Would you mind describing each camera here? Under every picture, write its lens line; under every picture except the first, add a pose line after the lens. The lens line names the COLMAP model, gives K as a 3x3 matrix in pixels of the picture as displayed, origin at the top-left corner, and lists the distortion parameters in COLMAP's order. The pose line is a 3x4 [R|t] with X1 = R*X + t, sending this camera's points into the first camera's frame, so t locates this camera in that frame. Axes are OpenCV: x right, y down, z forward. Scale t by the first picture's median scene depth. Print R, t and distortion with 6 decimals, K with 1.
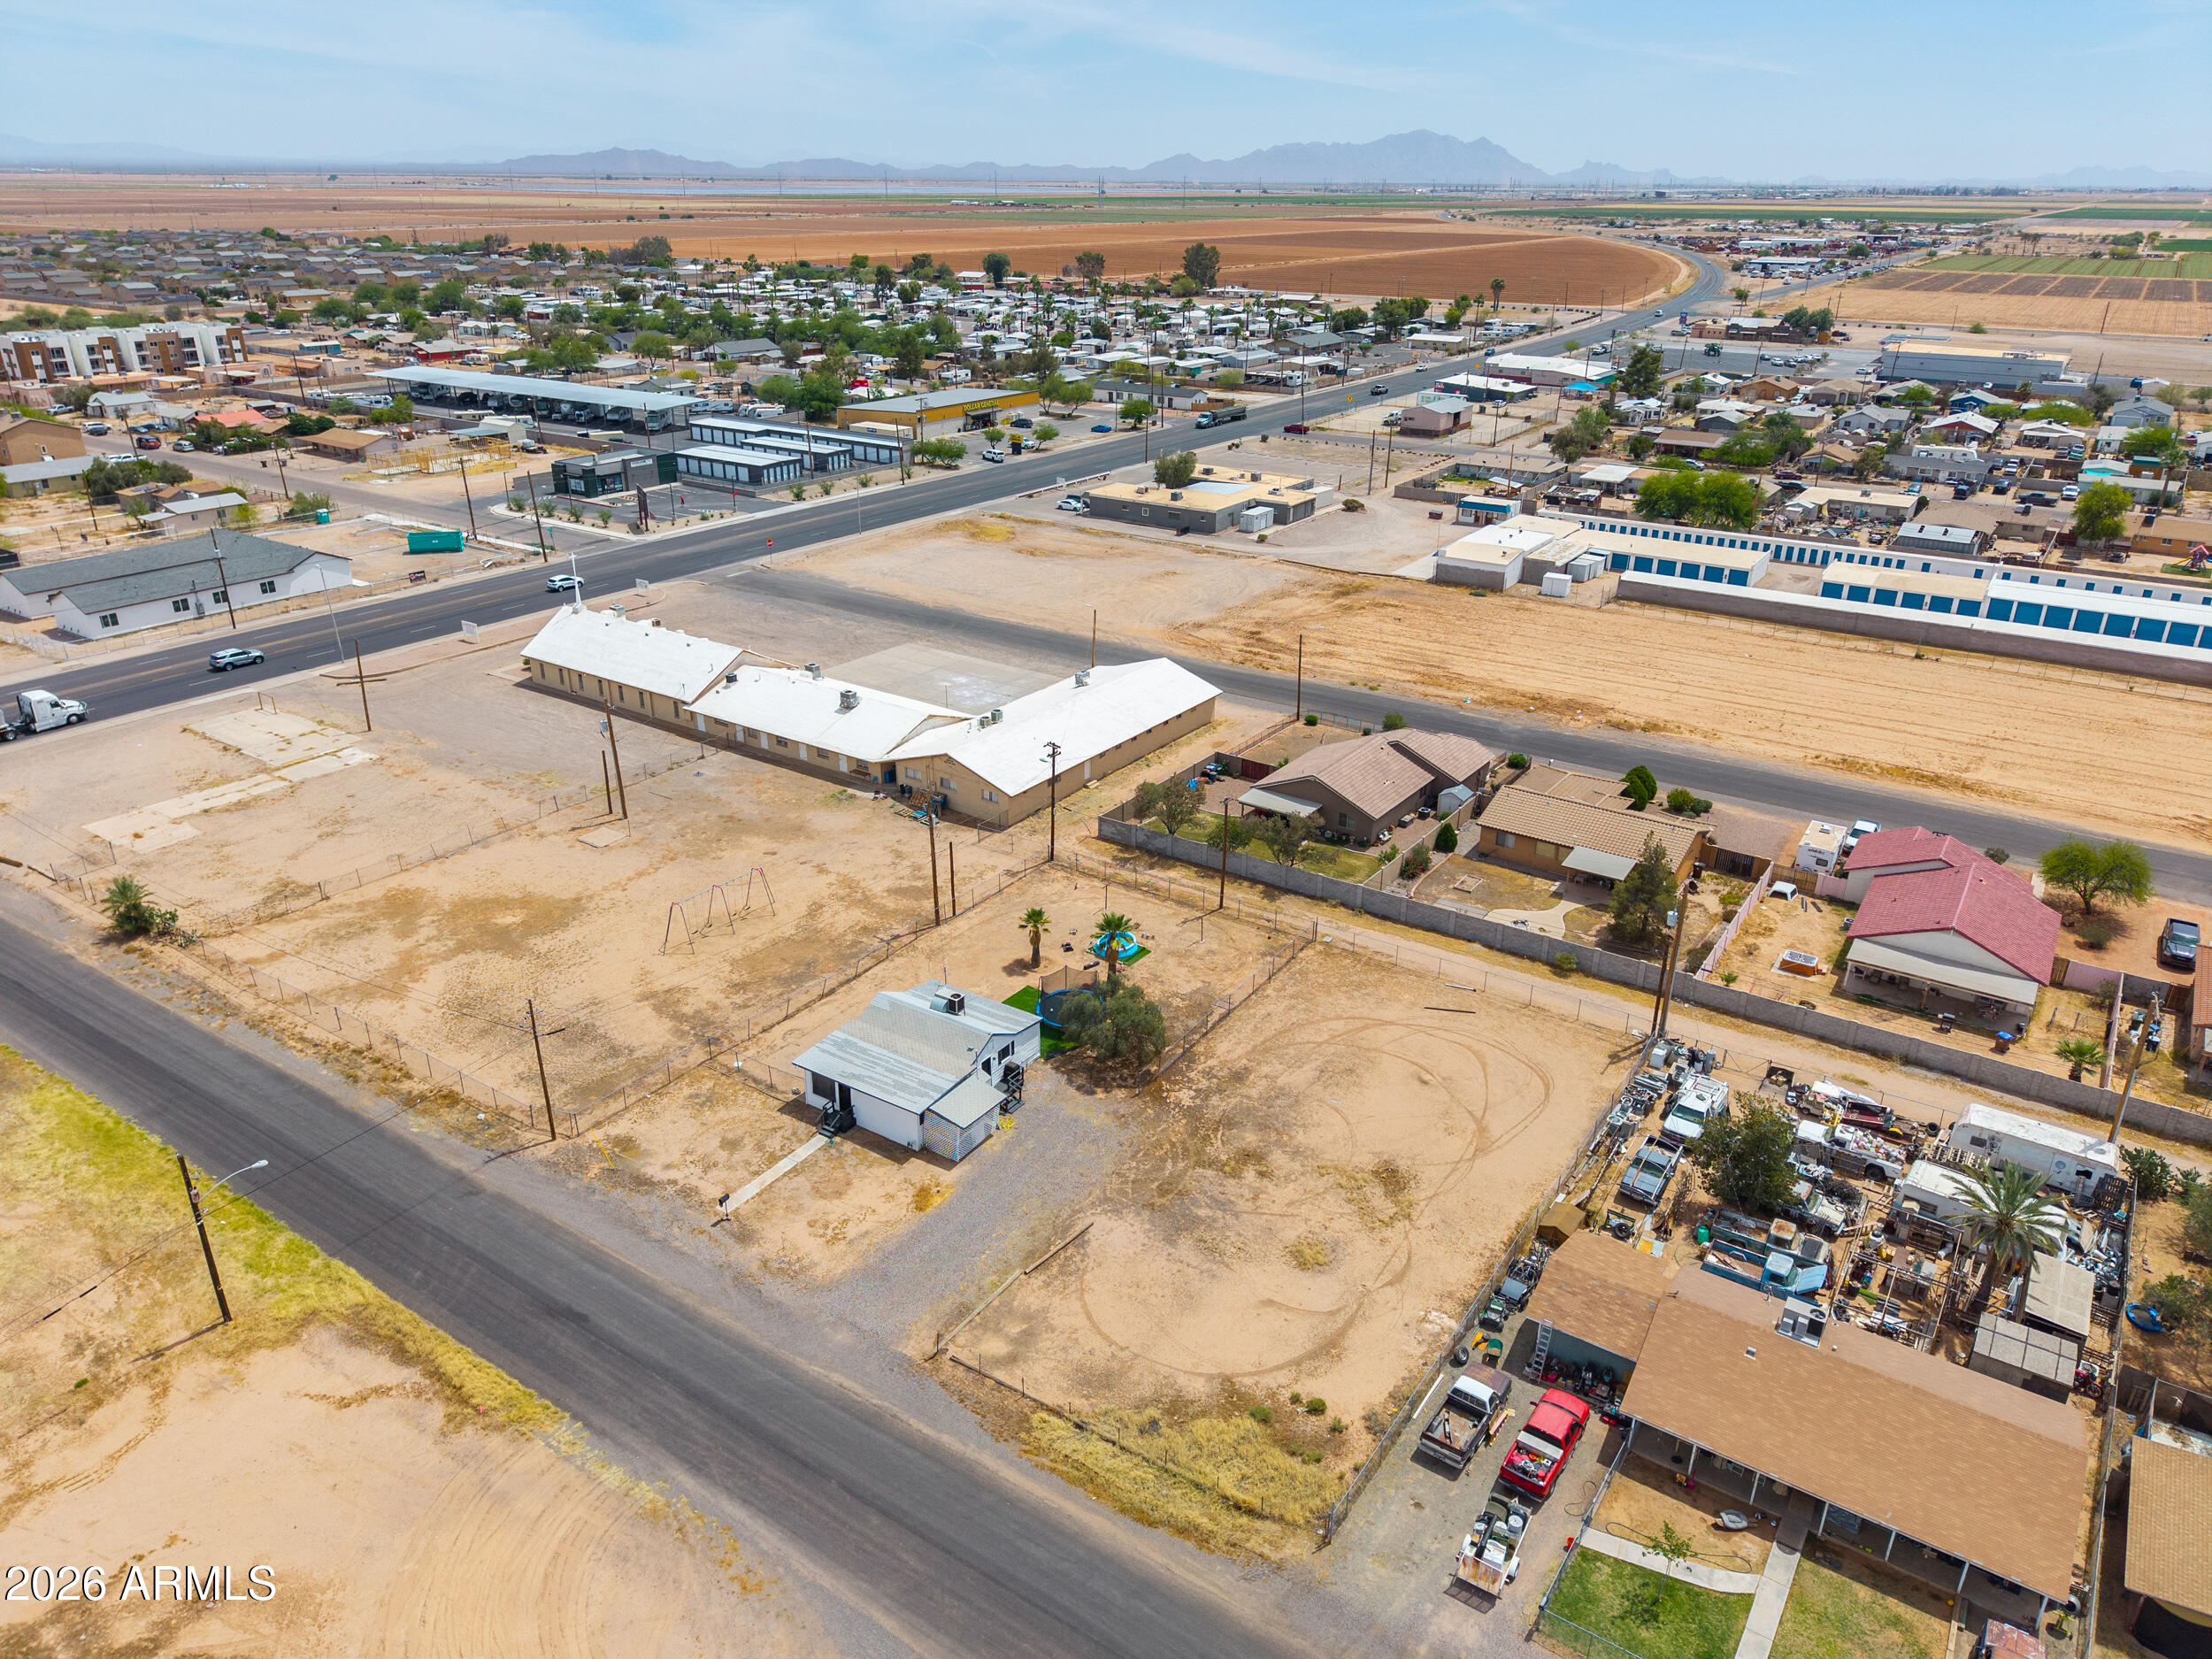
lens RADIAL K [[1471.0, 0, 1109.2], [0, 1471.0, 831.3], [0, 0, 1]] dist [0.034892, -0.039640]
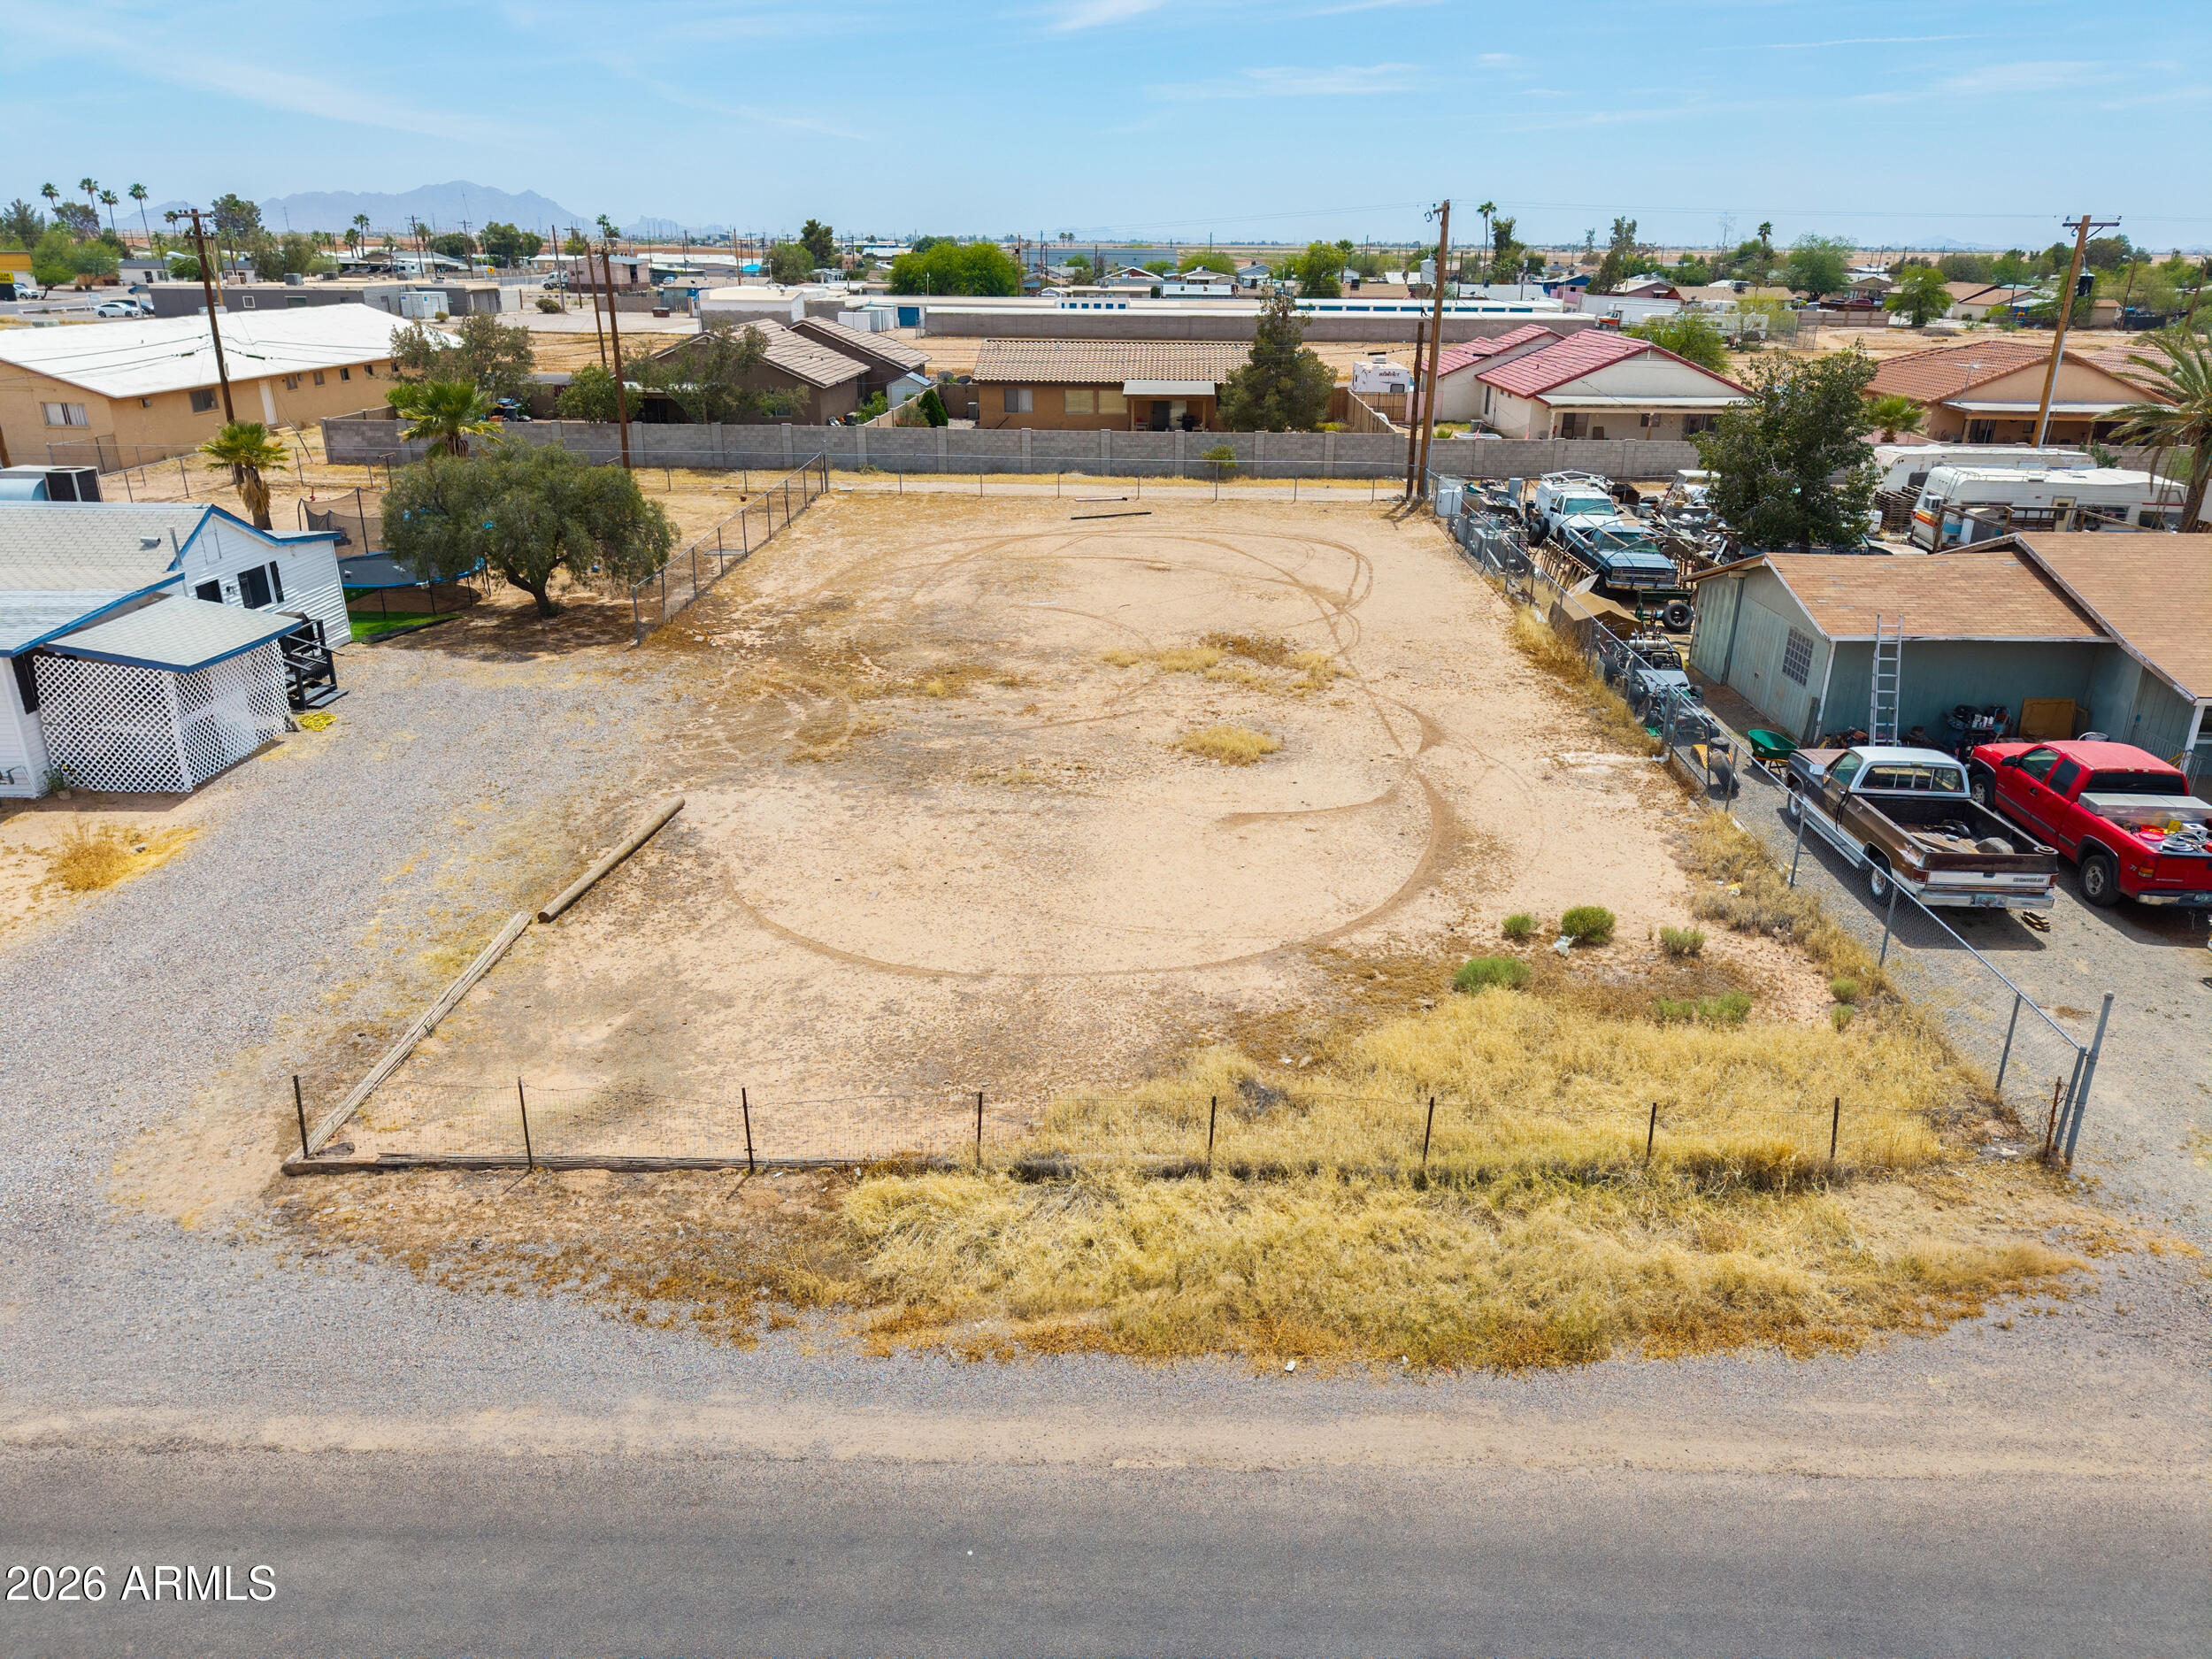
lens RADIAL K [[1483.5, 0, 1106.0], [0, 1483.5, 829.5], [0, 0, 1]] dist [0.012933, -0.006555]
pose [[0.843339, -0.195997, 0.500365, -0.095909], [0.214021, 0.976585, 0.021816, 0.264329], [-0.492925, 0.088690, 0.865540, 0.595019]]
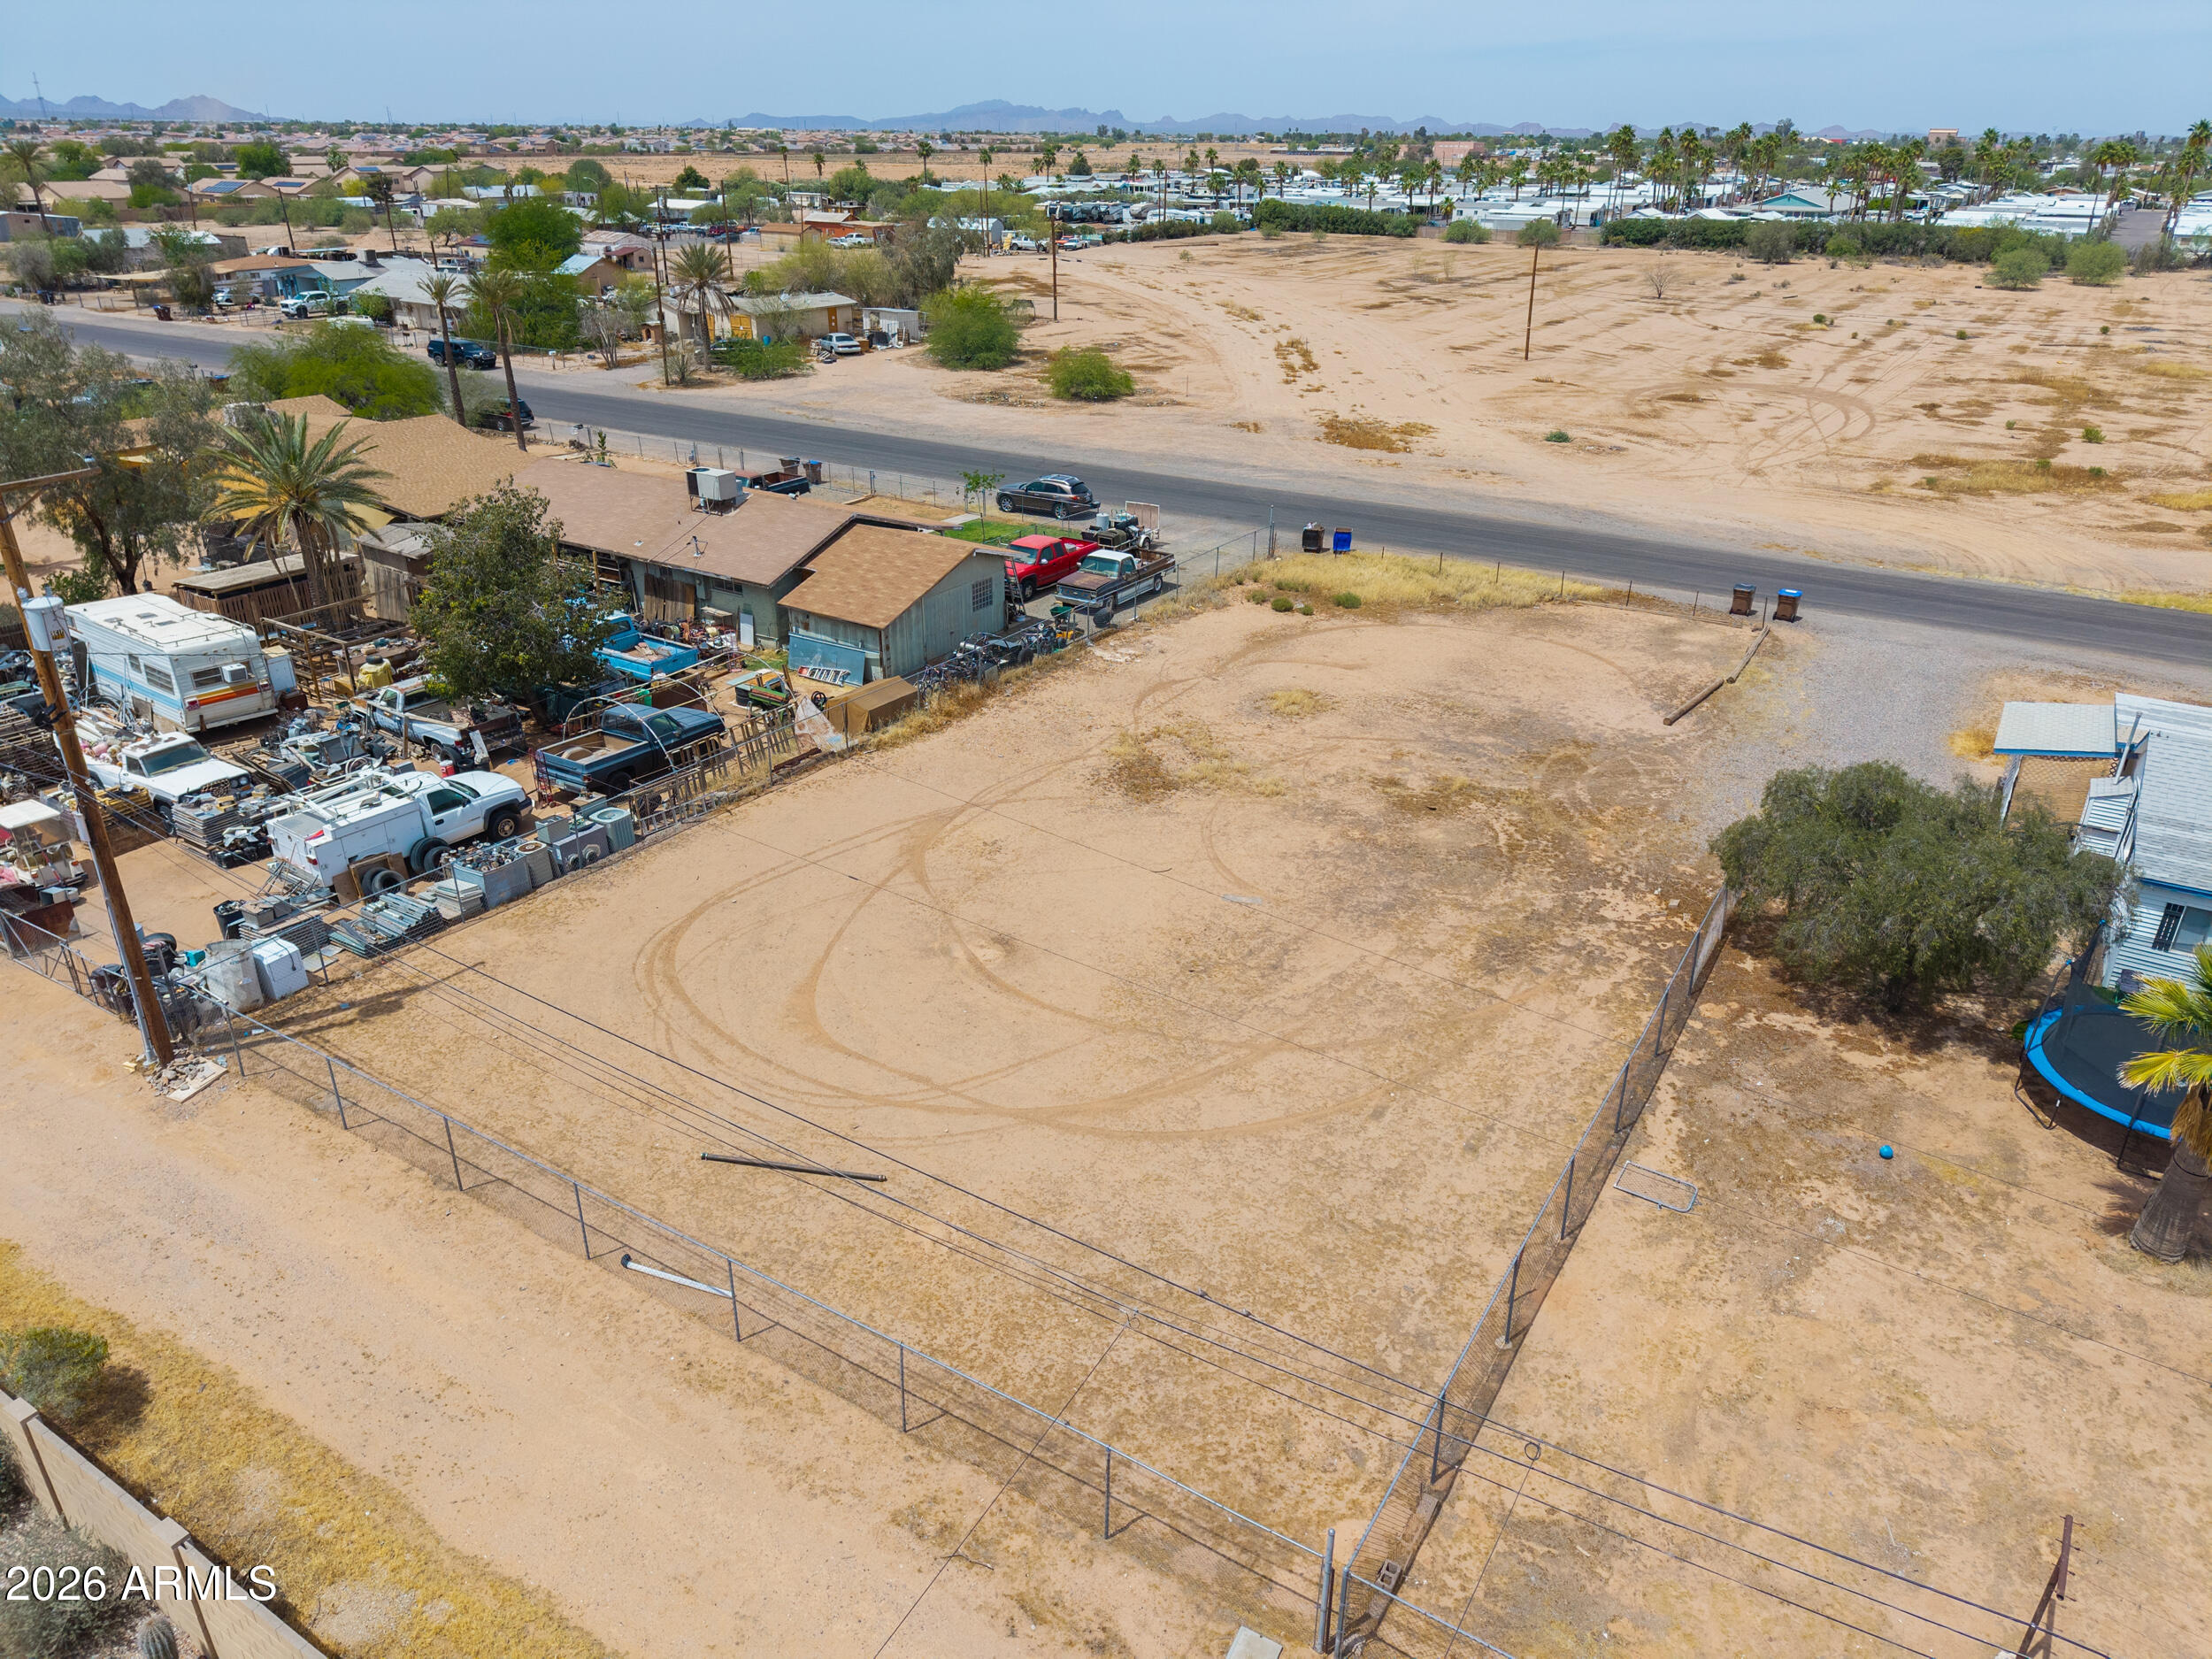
lens RADIAL K [[1471.0, 0, 1109.2], [0, 1471.0, 831.3], [0, 0, 1]] dist [0.034892, -0.039640]
pose [[-0.999332, -0.003249, -0.036398, 0.214570], [-0.029660, 0.653925, 0.755977, -0.133718], [0.021346, 0.756552, -0.653585, 1.305713]]
